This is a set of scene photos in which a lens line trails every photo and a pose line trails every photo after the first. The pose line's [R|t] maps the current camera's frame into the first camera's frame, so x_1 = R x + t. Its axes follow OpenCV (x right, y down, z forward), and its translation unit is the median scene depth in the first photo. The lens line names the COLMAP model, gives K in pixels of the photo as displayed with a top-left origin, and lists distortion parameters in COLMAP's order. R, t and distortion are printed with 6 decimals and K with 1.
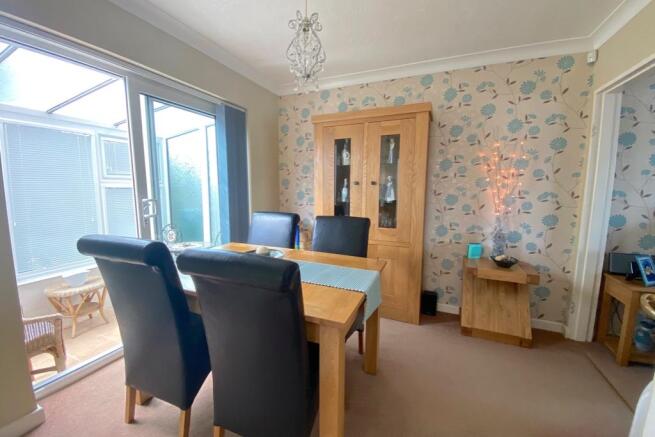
lens RADIAL K [[263.0, 0, 325.9], [0, 263.0, 220.6], [0, 0, 1]] dist [-0.006274, -0.006108]
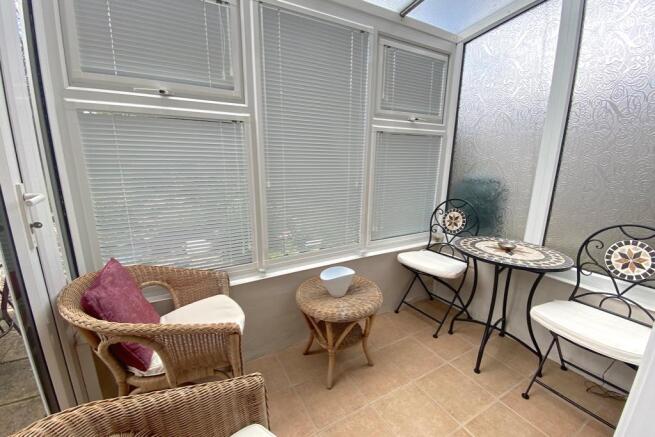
lens RADIAL K [[263.0, 0, 323.1], [0, 263.0, 220.0], [0, 0, 1]] dist [-0.006274, -0.006108]
pose [[0.783705, 0.136425, -0.605966, -0.553694], [-0.071830, 0.988942, 0.129748, 0.004217], [0.616966, -0.058157, 0.784838, 0.446370]]
